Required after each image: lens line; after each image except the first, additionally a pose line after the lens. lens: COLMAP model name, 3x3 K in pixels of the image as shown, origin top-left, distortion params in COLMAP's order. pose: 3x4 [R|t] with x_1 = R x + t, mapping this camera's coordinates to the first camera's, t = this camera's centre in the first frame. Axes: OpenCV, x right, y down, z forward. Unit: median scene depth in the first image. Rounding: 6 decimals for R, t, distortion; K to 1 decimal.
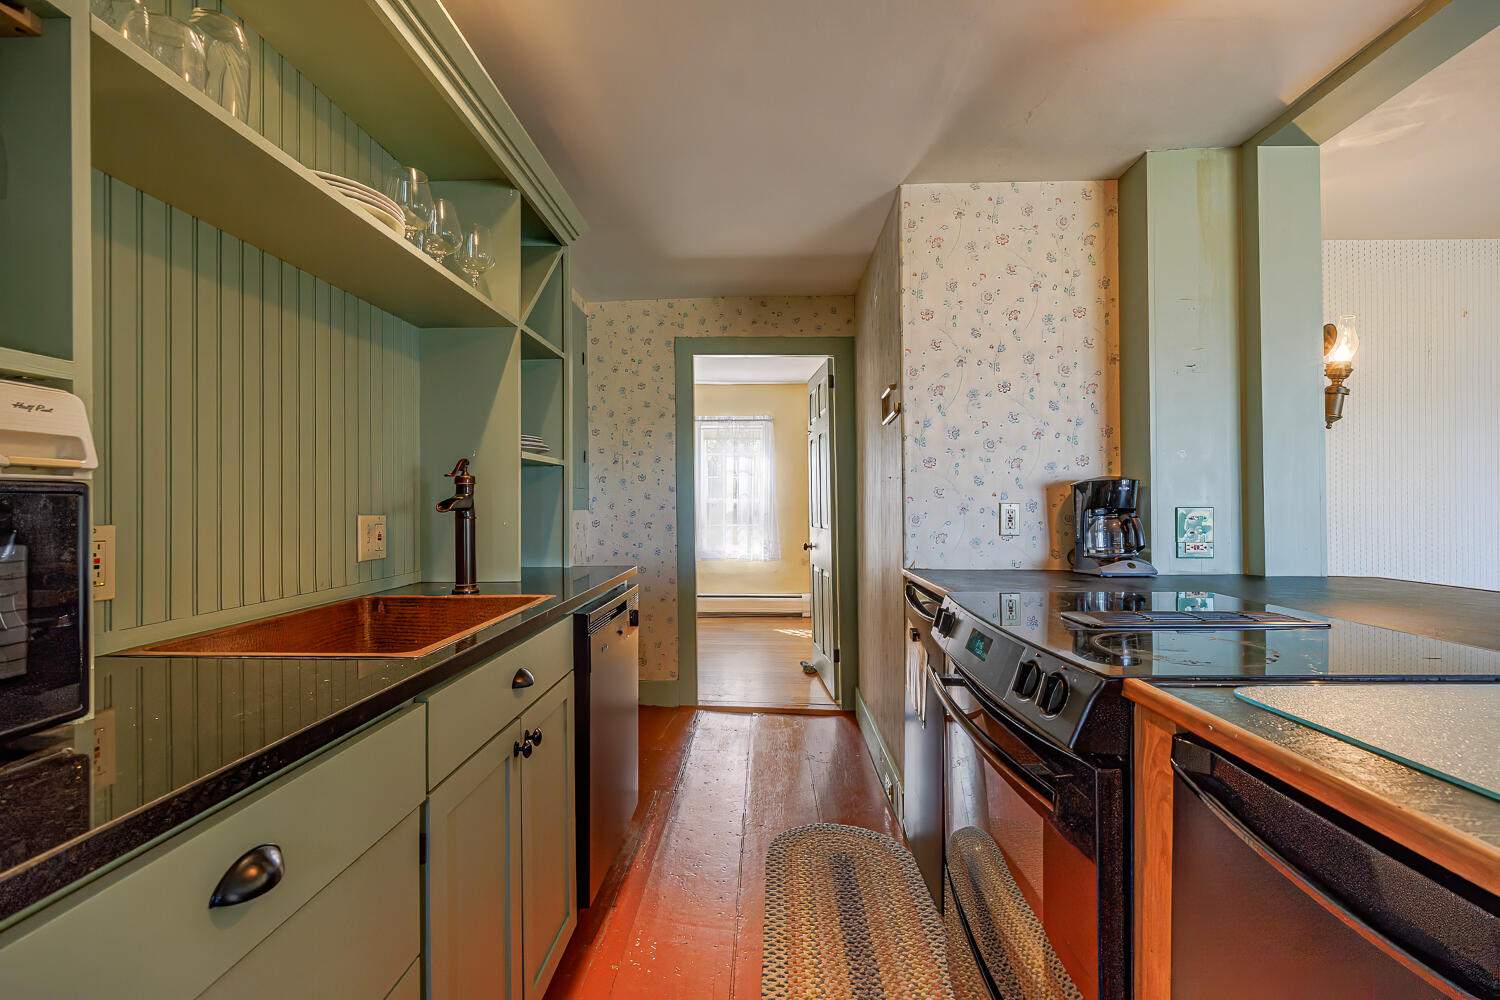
lens RADIAL K [[664.0, 0, 747.6], [0, 664.0, 501.9], [0, 0, 1]] dist [0.000636, -0.001296]
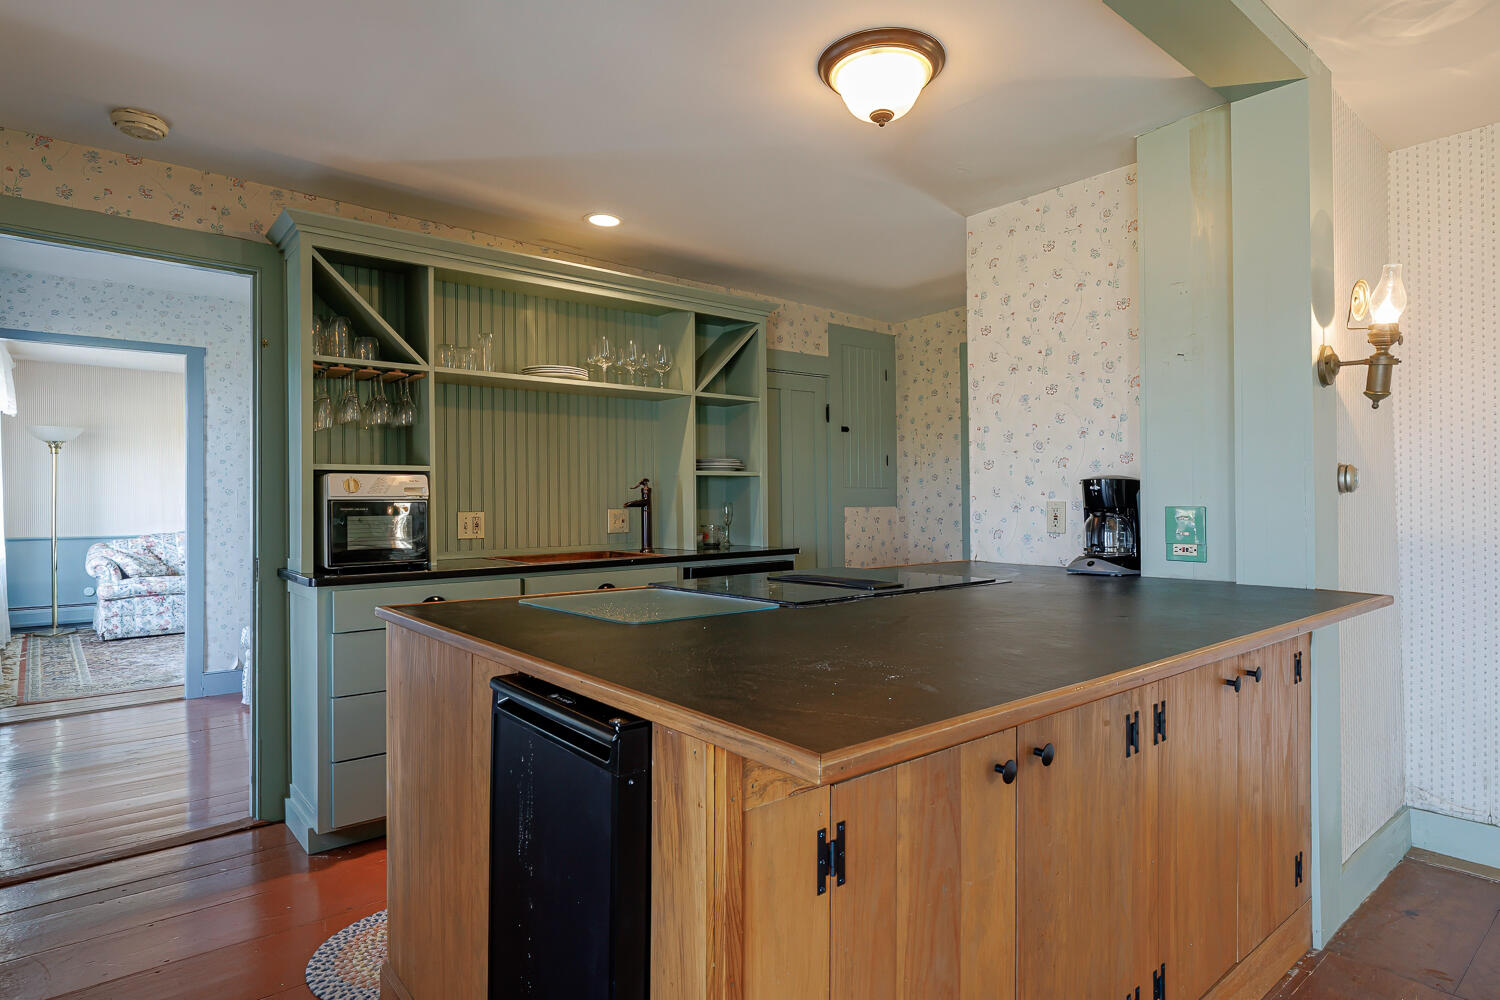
lens RADIAL K [[815.8, 0, 737.6], [0, 815.8, 502.2], [0, 0, 1]] dist [0.001787, -0.004992]
pose [[0.659541, 0.000128, -0.751668, 1.018527], [0.006675, 0.999960, 0.006028, -0.008457], [0.751639, -0.008993, 0.659514, -0.203697]]
